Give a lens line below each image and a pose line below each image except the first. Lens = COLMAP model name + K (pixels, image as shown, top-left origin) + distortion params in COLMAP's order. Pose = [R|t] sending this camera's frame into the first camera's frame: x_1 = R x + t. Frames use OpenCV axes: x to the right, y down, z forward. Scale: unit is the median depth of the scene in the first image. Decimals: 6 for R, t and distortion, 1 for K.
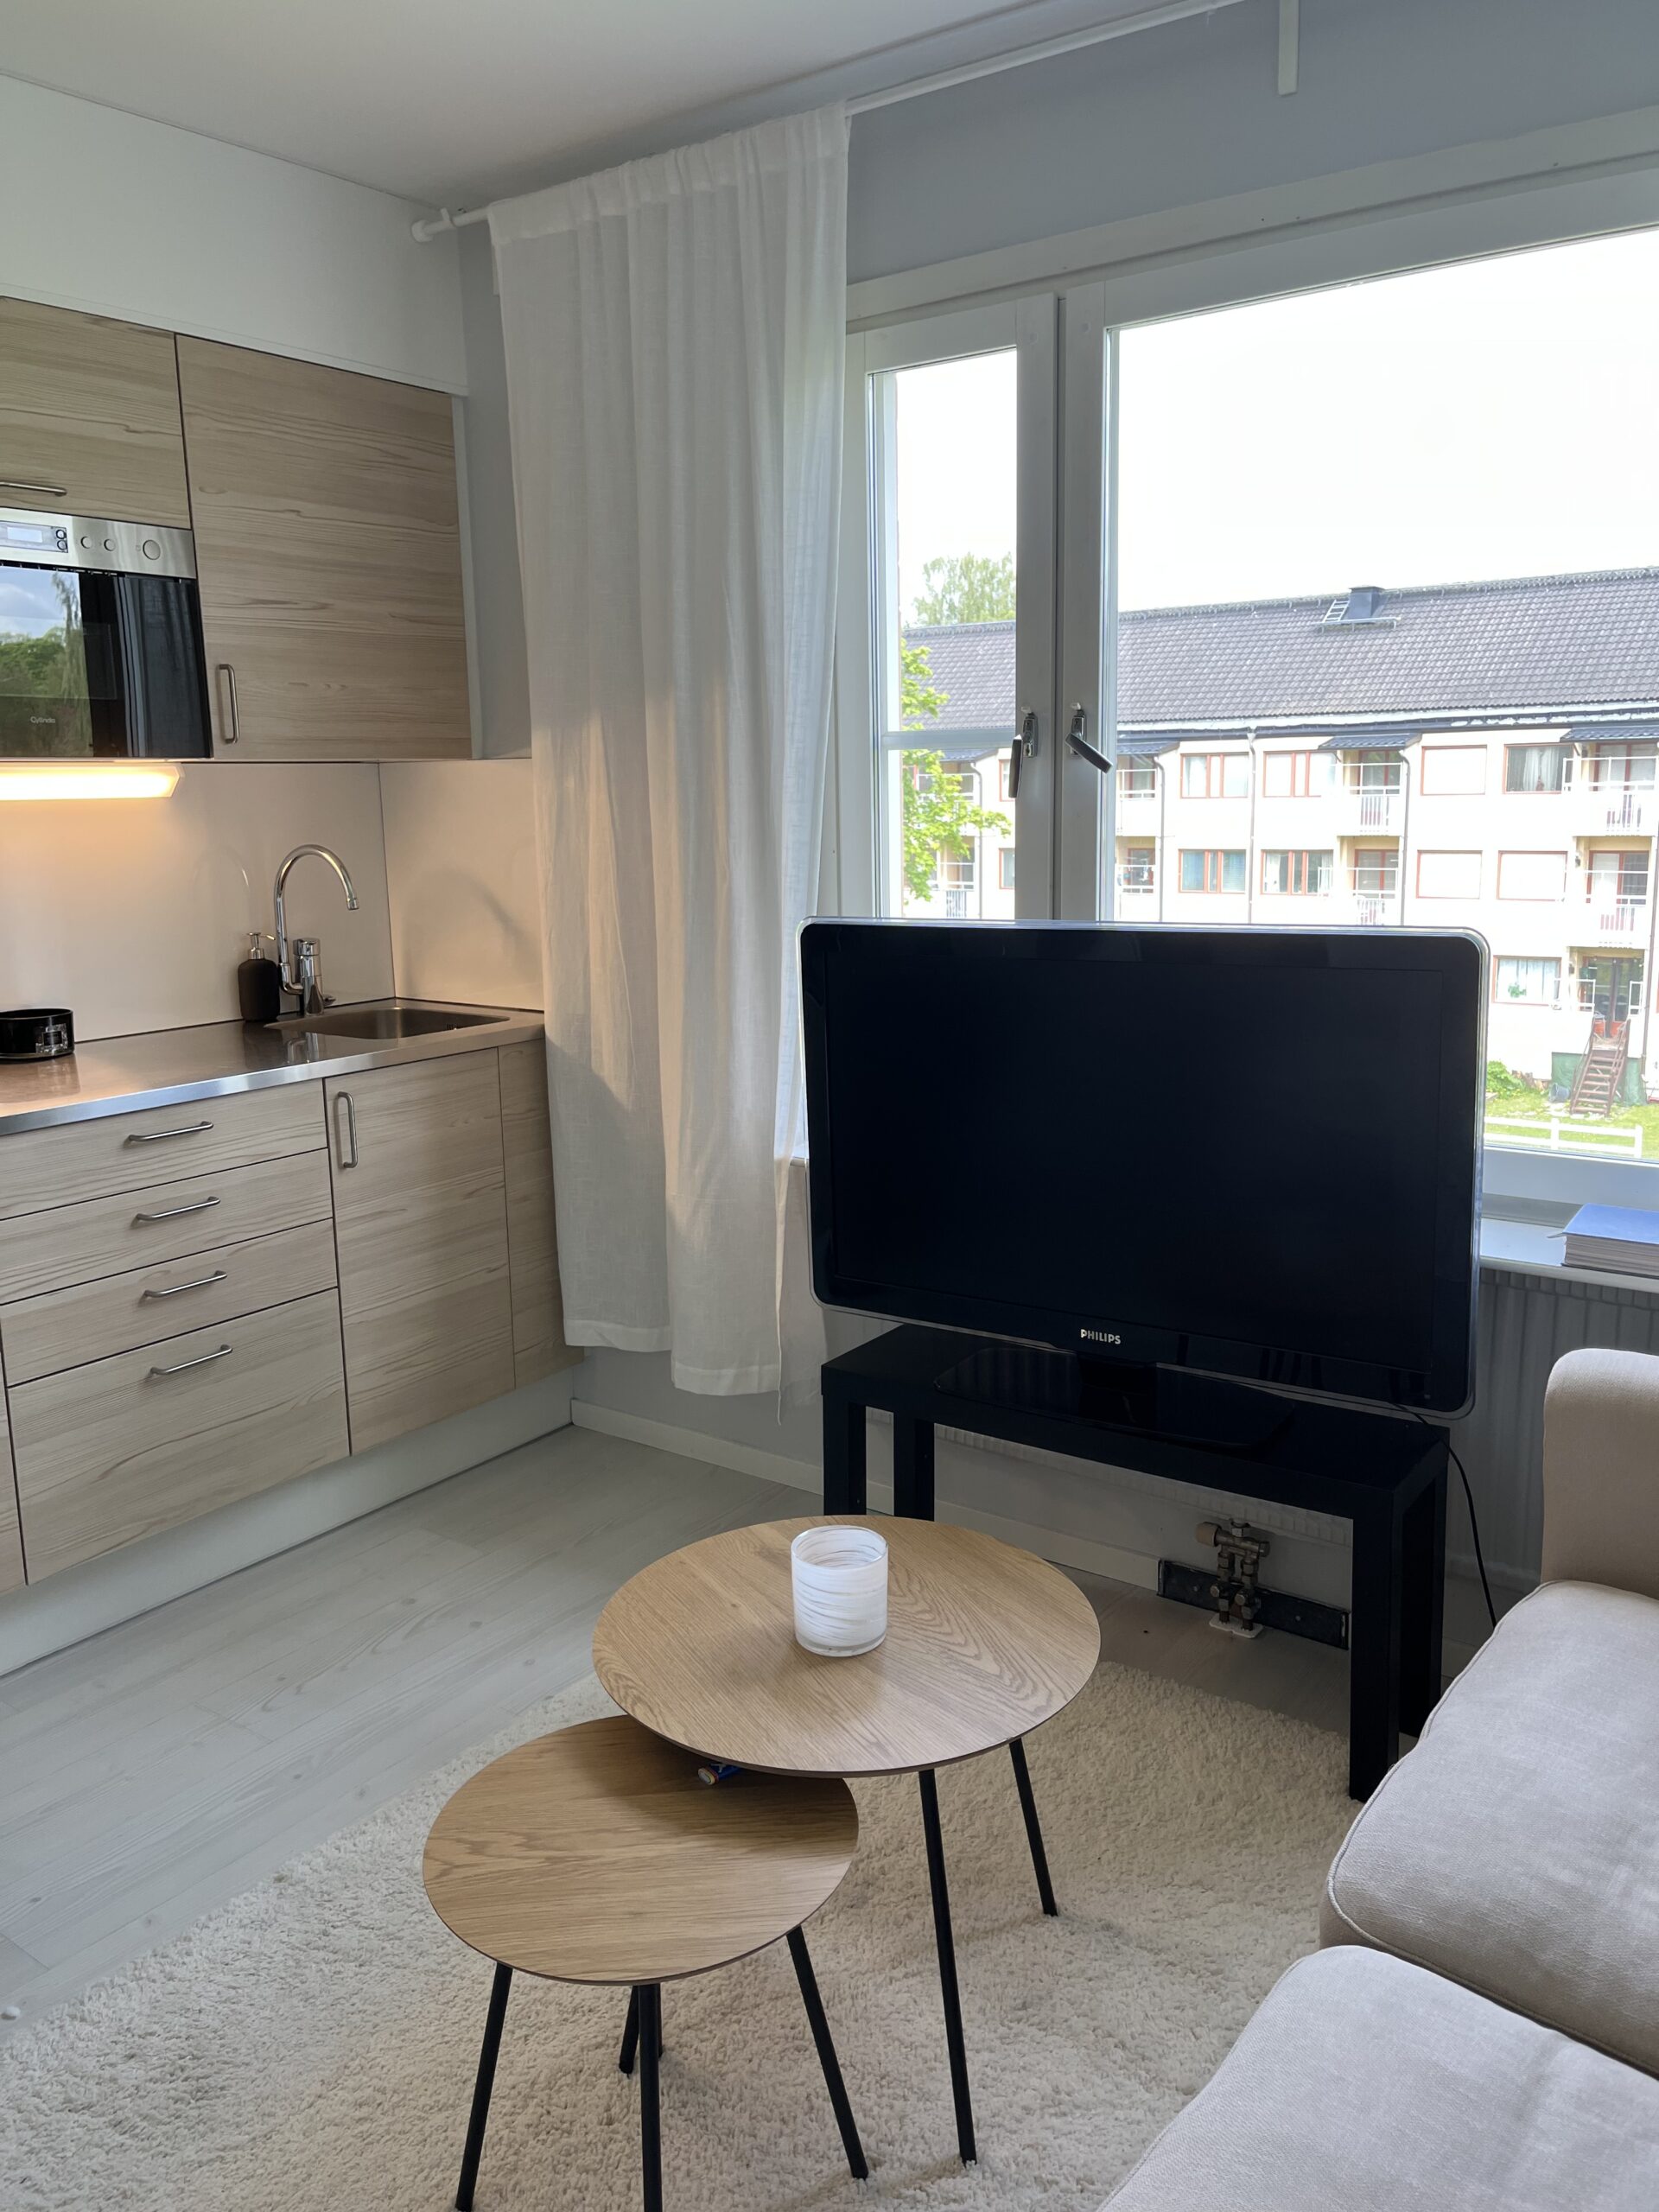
lens RADIAL K [[1663.0, 0, 837.7], [0, 1663.0, 1080.5], [0, 0, 1]] dist [0.058297, -0.091066]
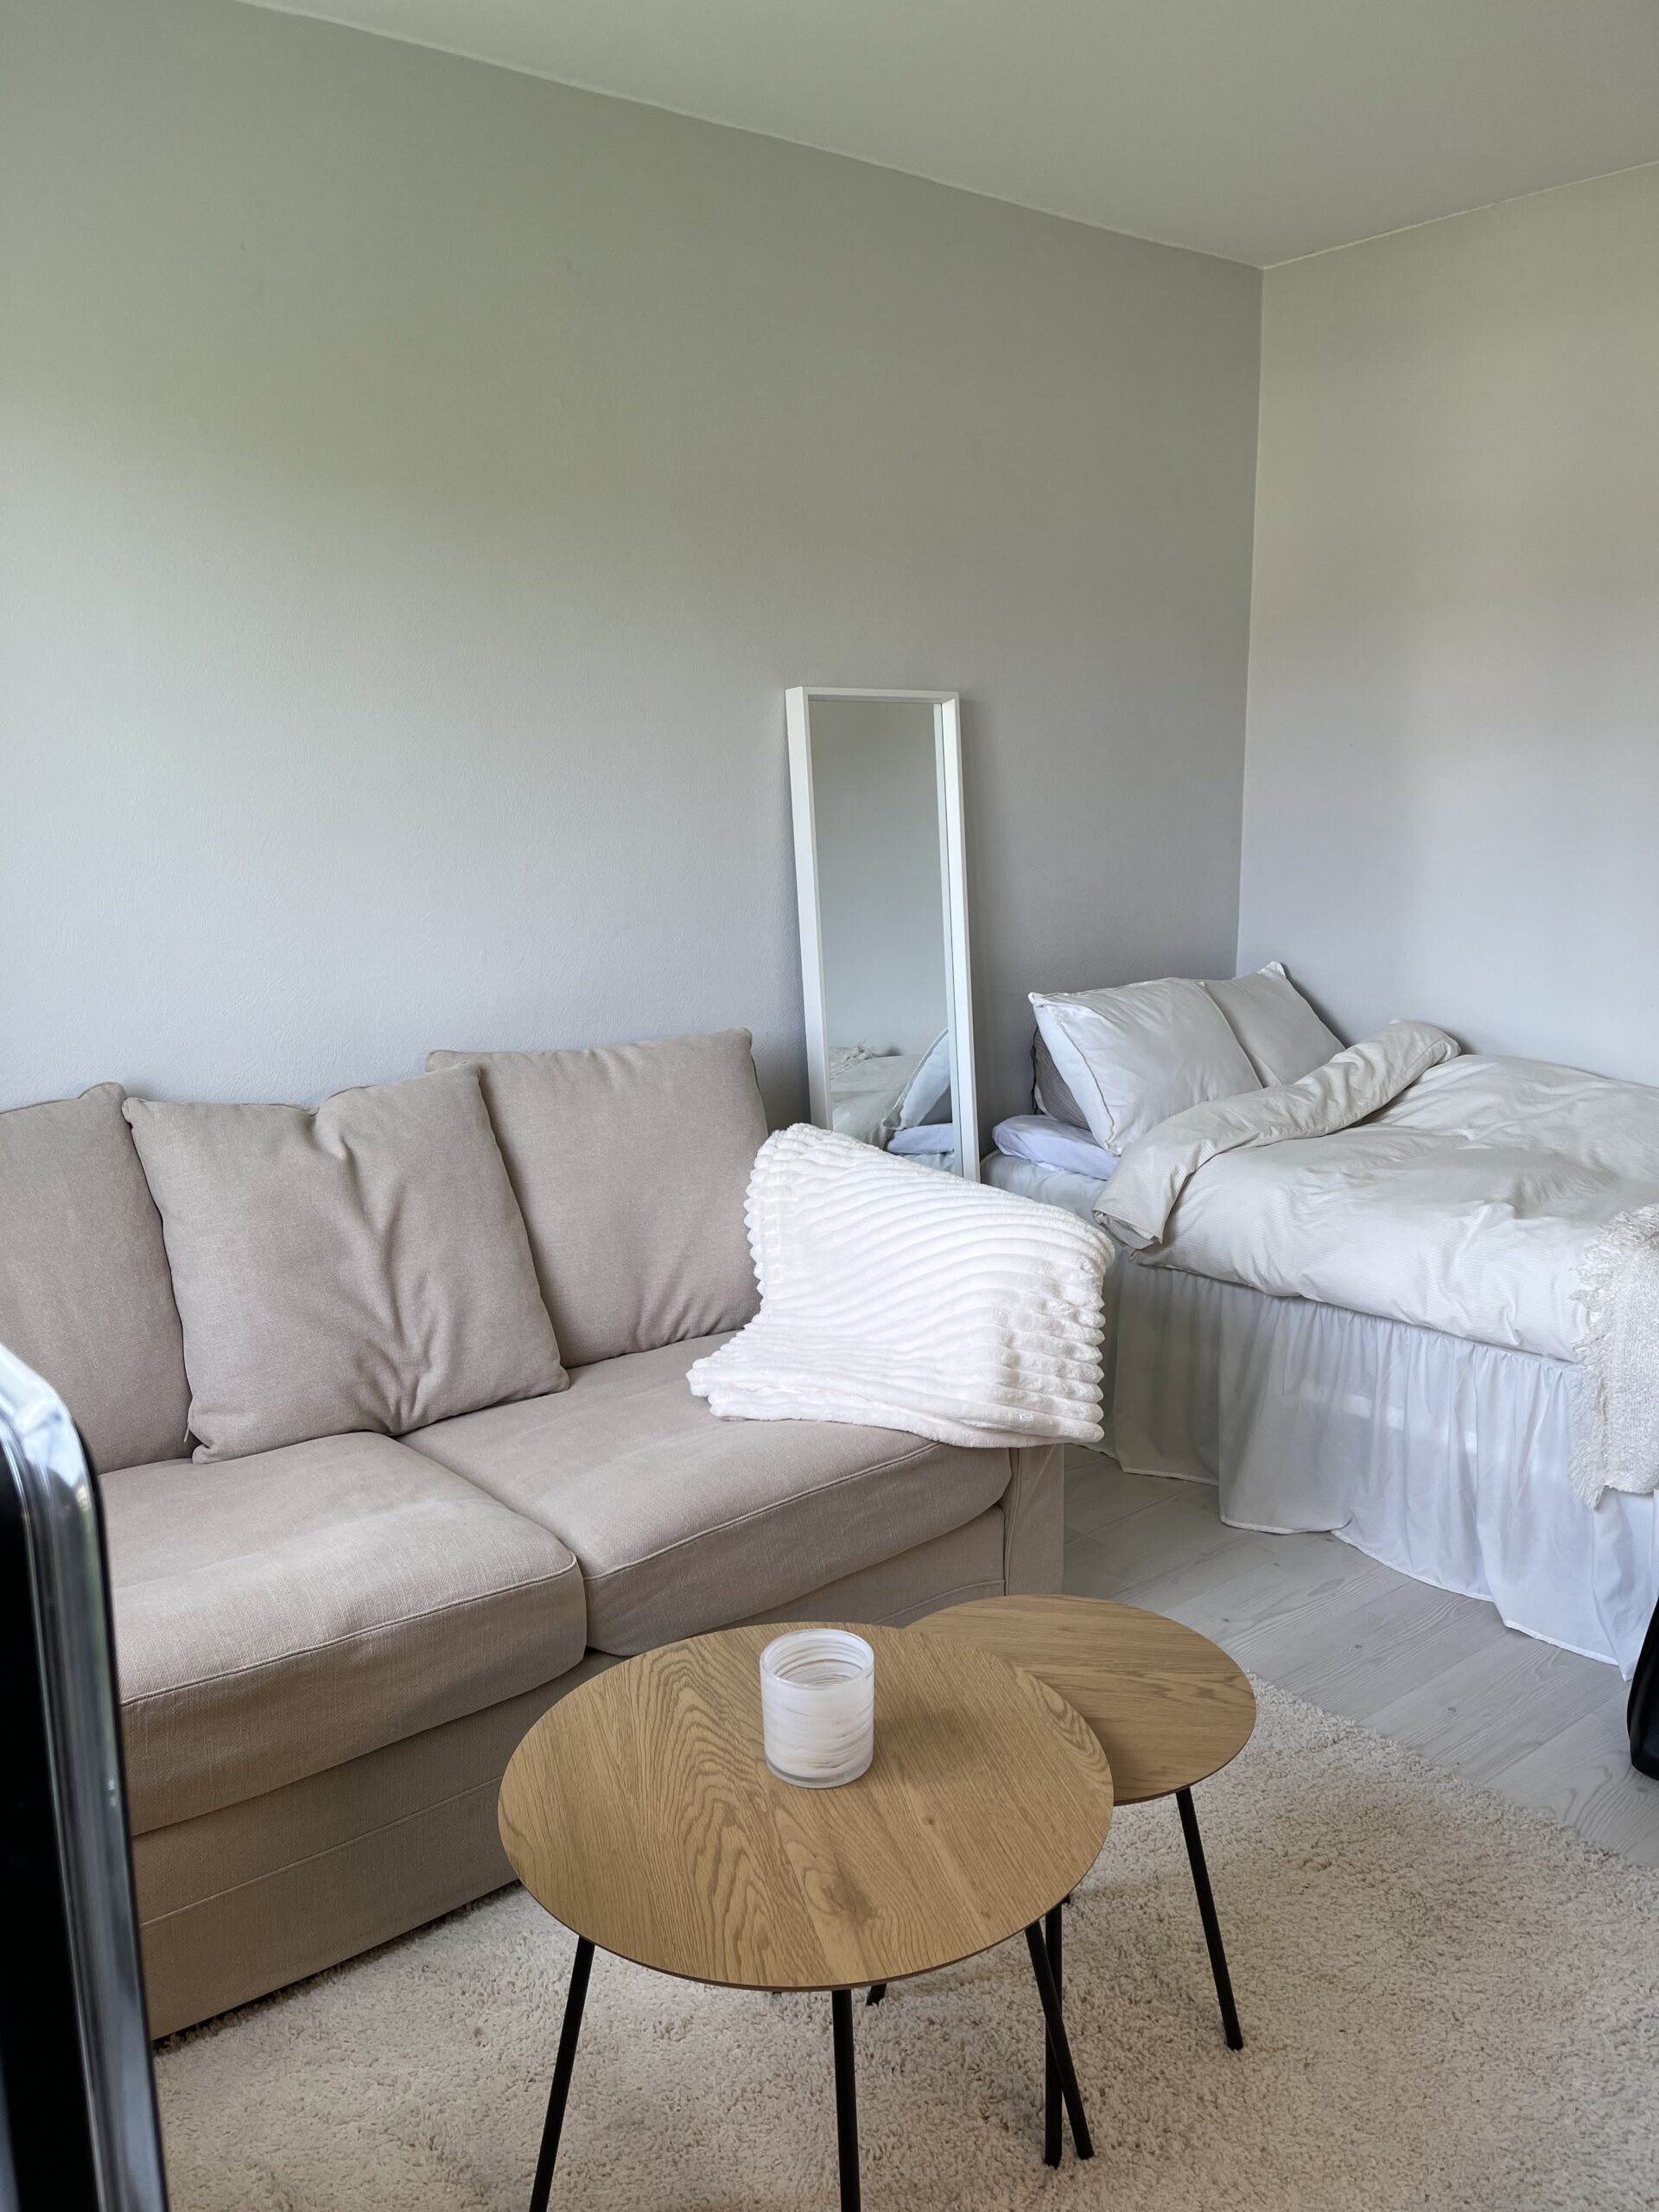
lens RADIAL K [[1663.0, 0, 833.9], [0, 1663.0, 1095.3], [0, 0, 1]] dist [0.058297, -0.091066]
pose [[-0.963488, -0.018108, 0.267139, -0.149091], [0.078460, 0.934820, 0.346346, -0.183095], [-0.255999, 0.354660, -0.899267, 1.080127]]
